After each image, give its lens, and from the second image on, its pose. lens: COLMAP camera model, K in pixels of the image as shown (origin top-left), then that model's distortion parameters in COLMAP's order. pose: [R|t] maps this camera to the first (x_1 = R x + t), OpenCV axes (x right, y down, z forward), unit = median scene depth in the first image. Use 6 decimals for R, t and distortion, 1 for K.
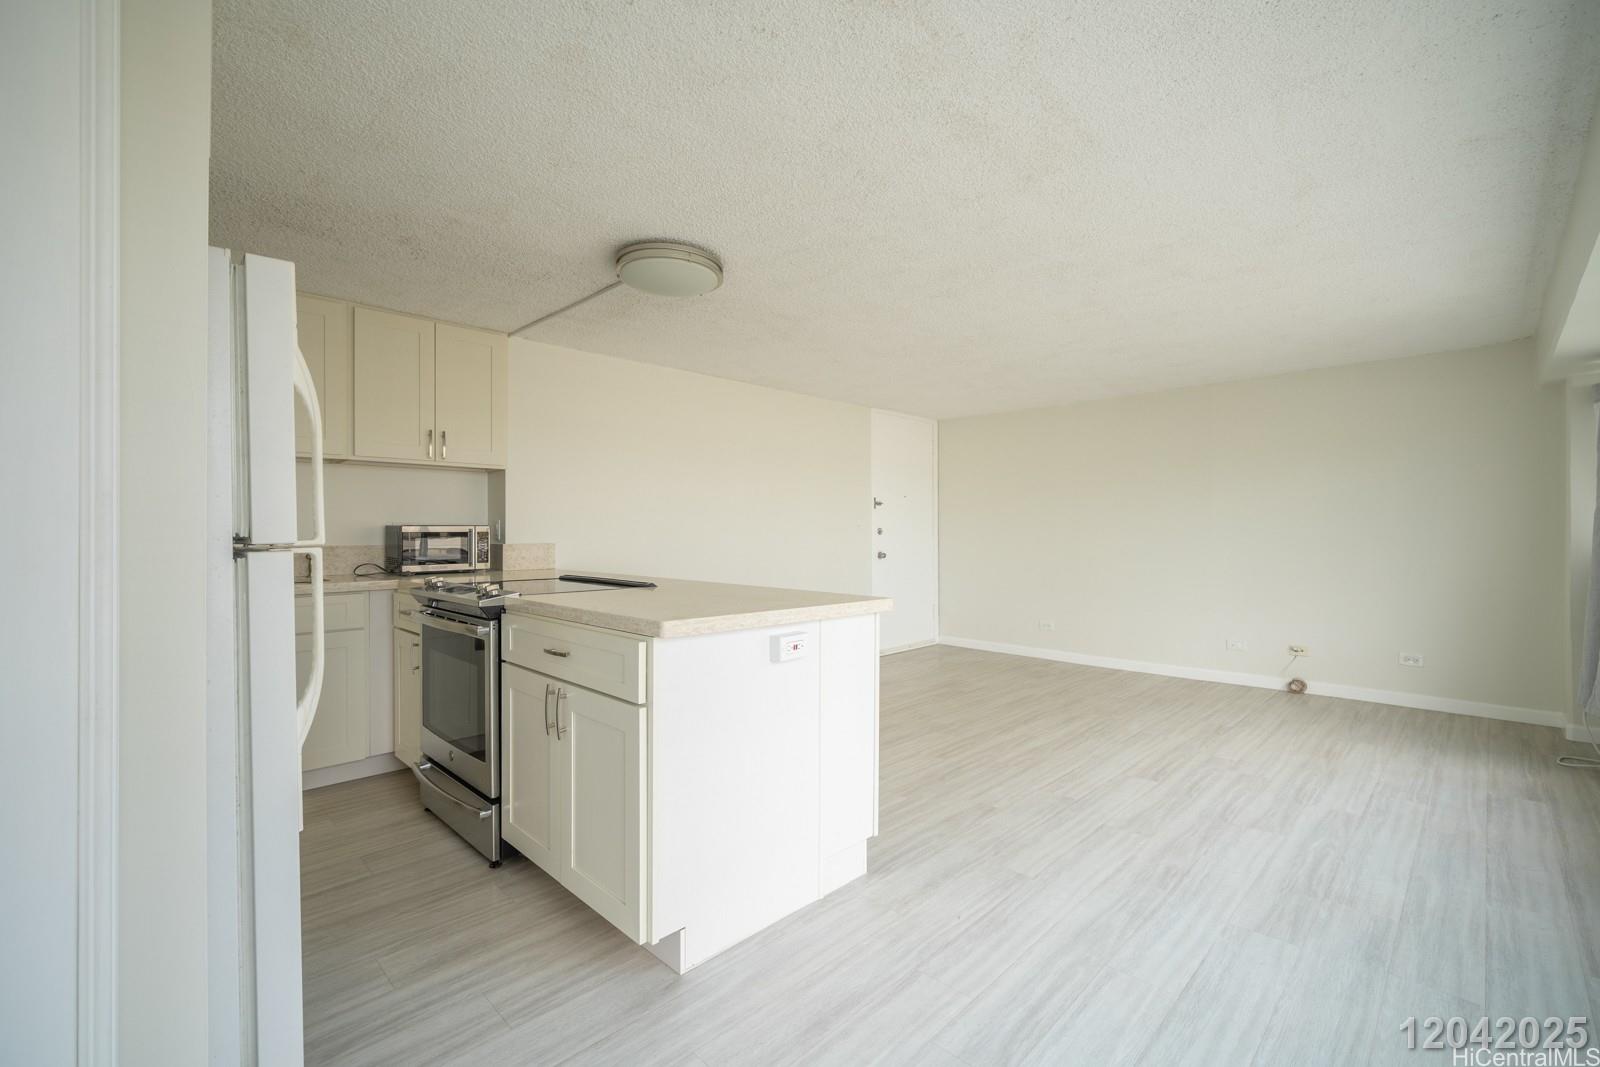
lens RADIAL K [[683.3, 0, 817.7], [0, 683.3, 529.0], [0, 0, 1]] dist [0.000522, -0.000113]
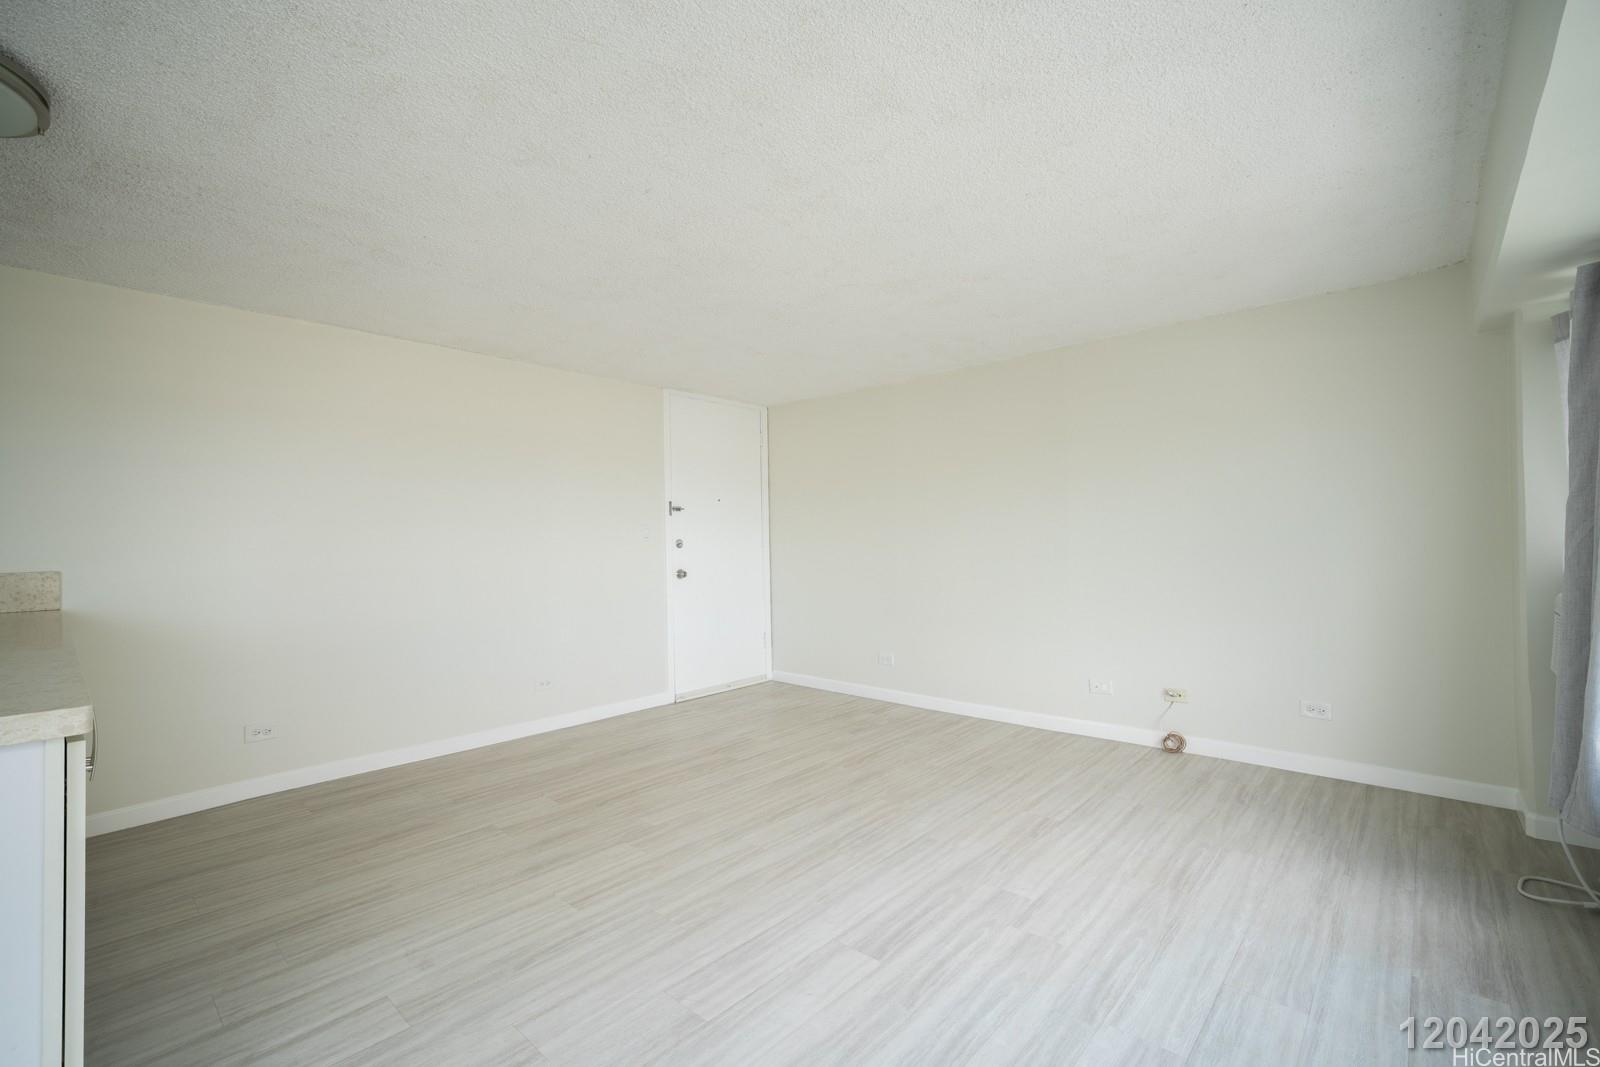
lens RADIAL K [[684.7, 0, 800.0], [0, 684.7, 533.5], [0, 0, 1]] dist [-0.002327, 0.000152]
pose [[0.999286, -0.015206, 0.034580, 0.356148], [0.015482, 0.999850, -0.007733, -0.000566], [-0.034457, 0.008263, 0.999372, 0.346631]]
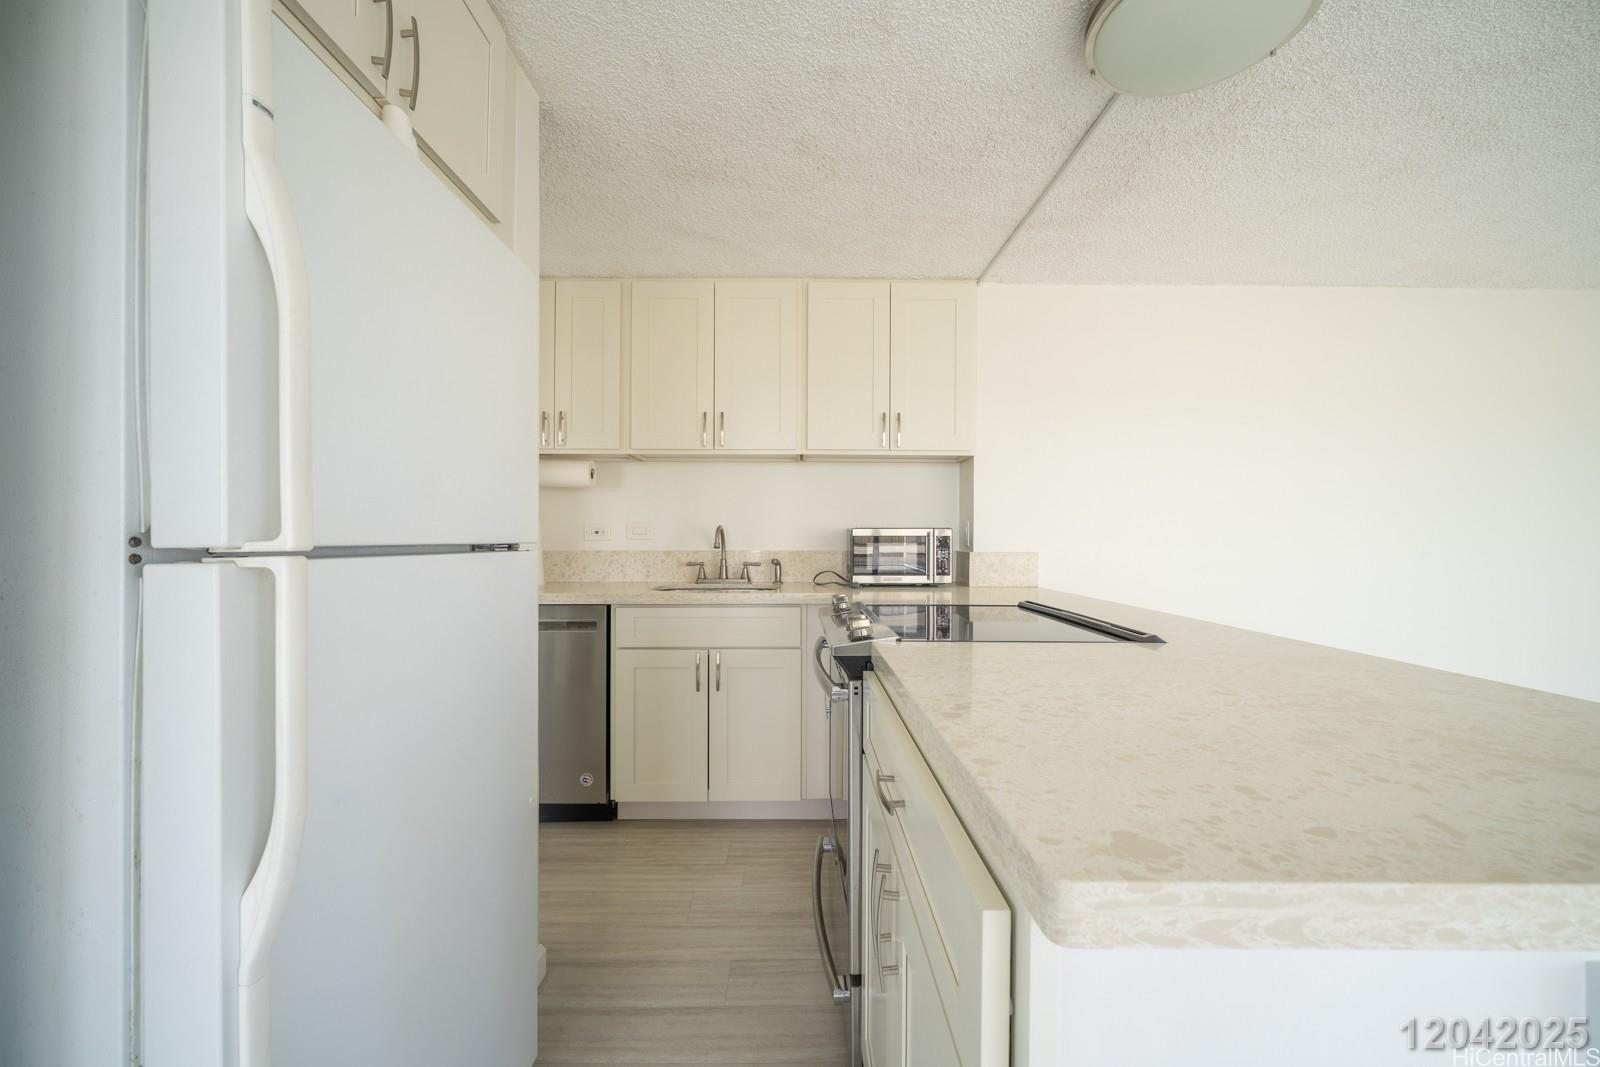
lens RADIAL K [[684.7, 0, 800.0], [0, 684.7, 533.5], [0, 0, 1]] dist [-0.002327, 0.000152]
pose [[0.708031, 0.001478, -0.706180, -0.051546], [-0.004530, 0.999987, -0.002450, 0.003929], [0.706167, 0.004934, 0.708028, 0.336746]]
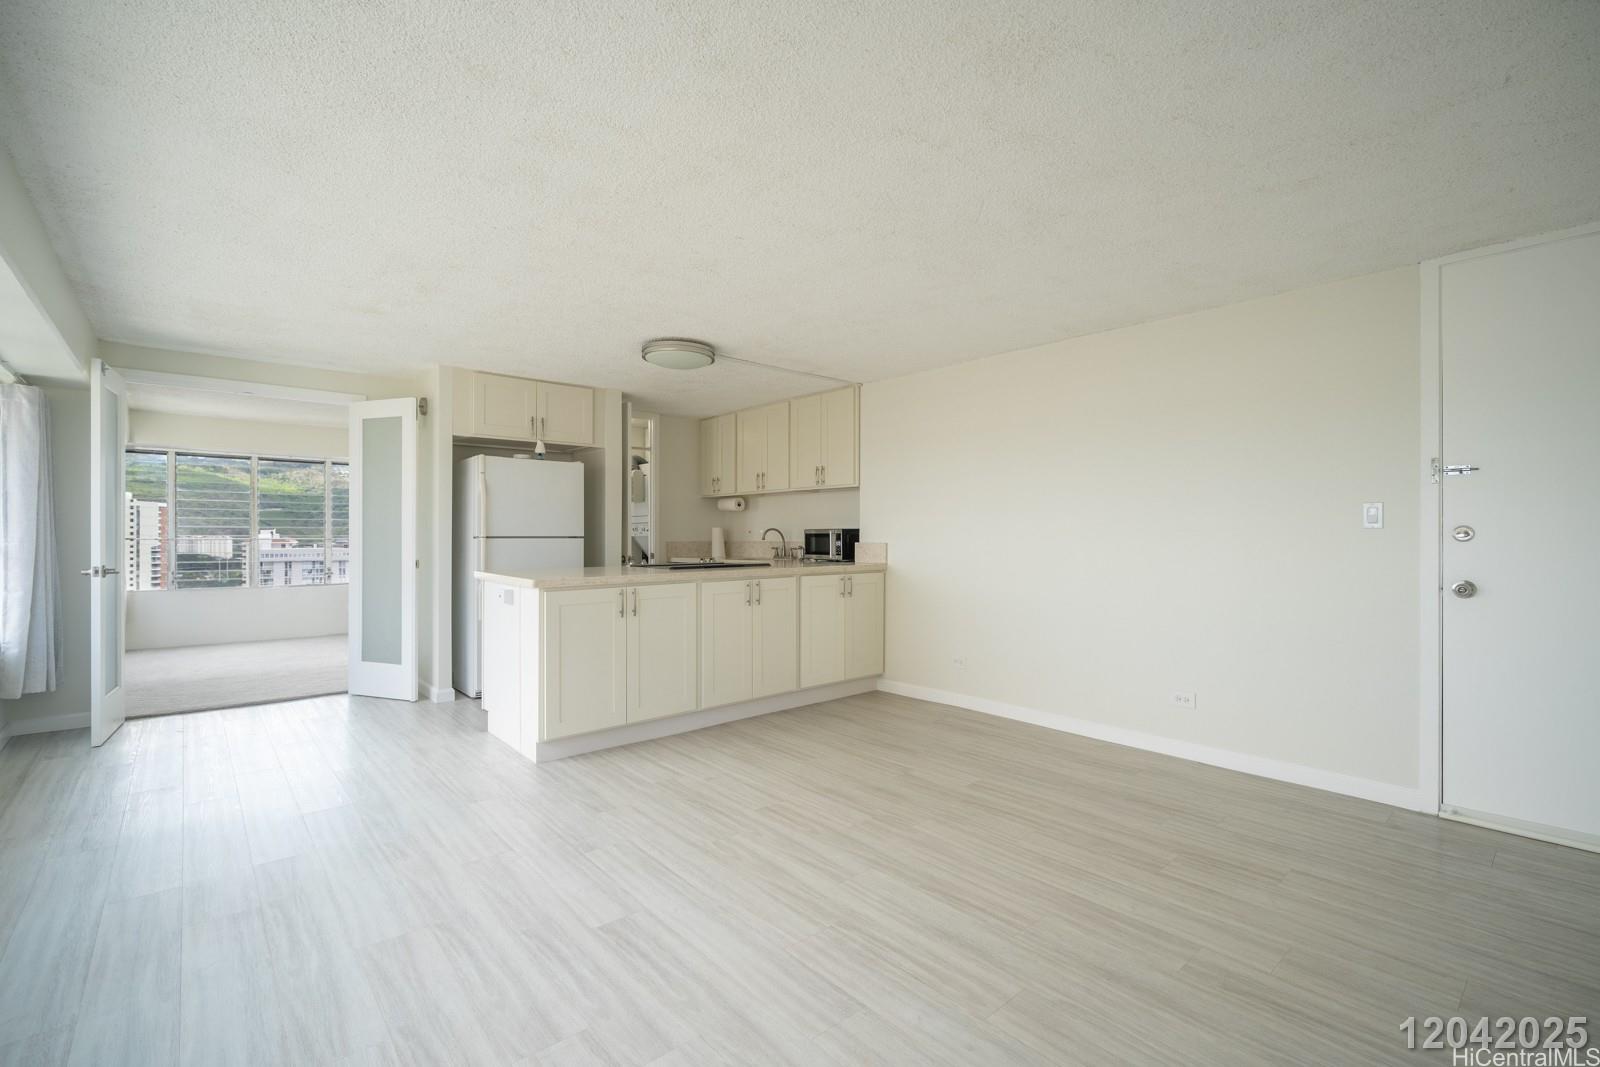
lens RADIAL K [[699.6, 0, 810.0], [0, 699.6, 536.0], [0, 0, 1]] dist [-0.002595, -0.000615]
pose [[-0.067330, 0.004288, -0.997722, 0.975545], [0.001709, 0.999990, 0.004183, 0.003907], [0.997729, -0.001423, -0.067336, 1.074510]]
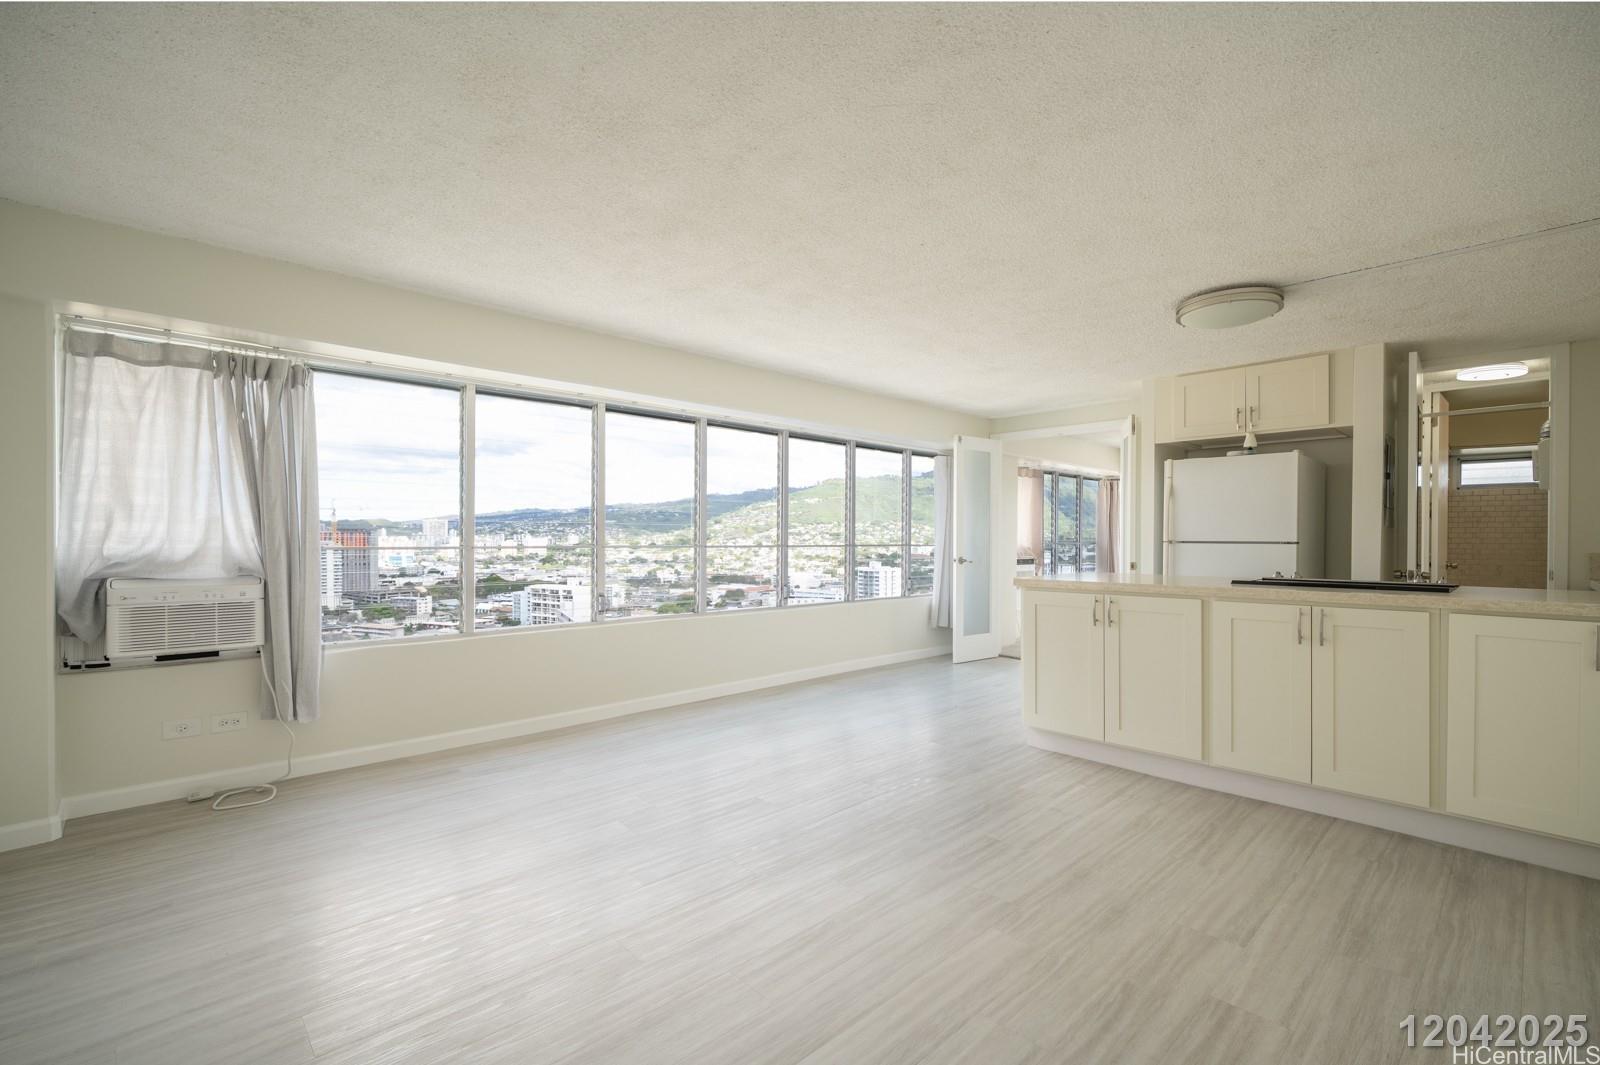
lens RADIAL K [[699.6, 0, 810.0], [0, 699.6, 535.0], [0, 0, 1]] dist [-0.002595, -0.000615]
pose [[-0.999637, -0.004049, 0.026631, 0.345761], [-0.004274, 0.999956, -0.008398, 0.011748], [-0.026596, -0.008508, -0.999610, 1.702779]]
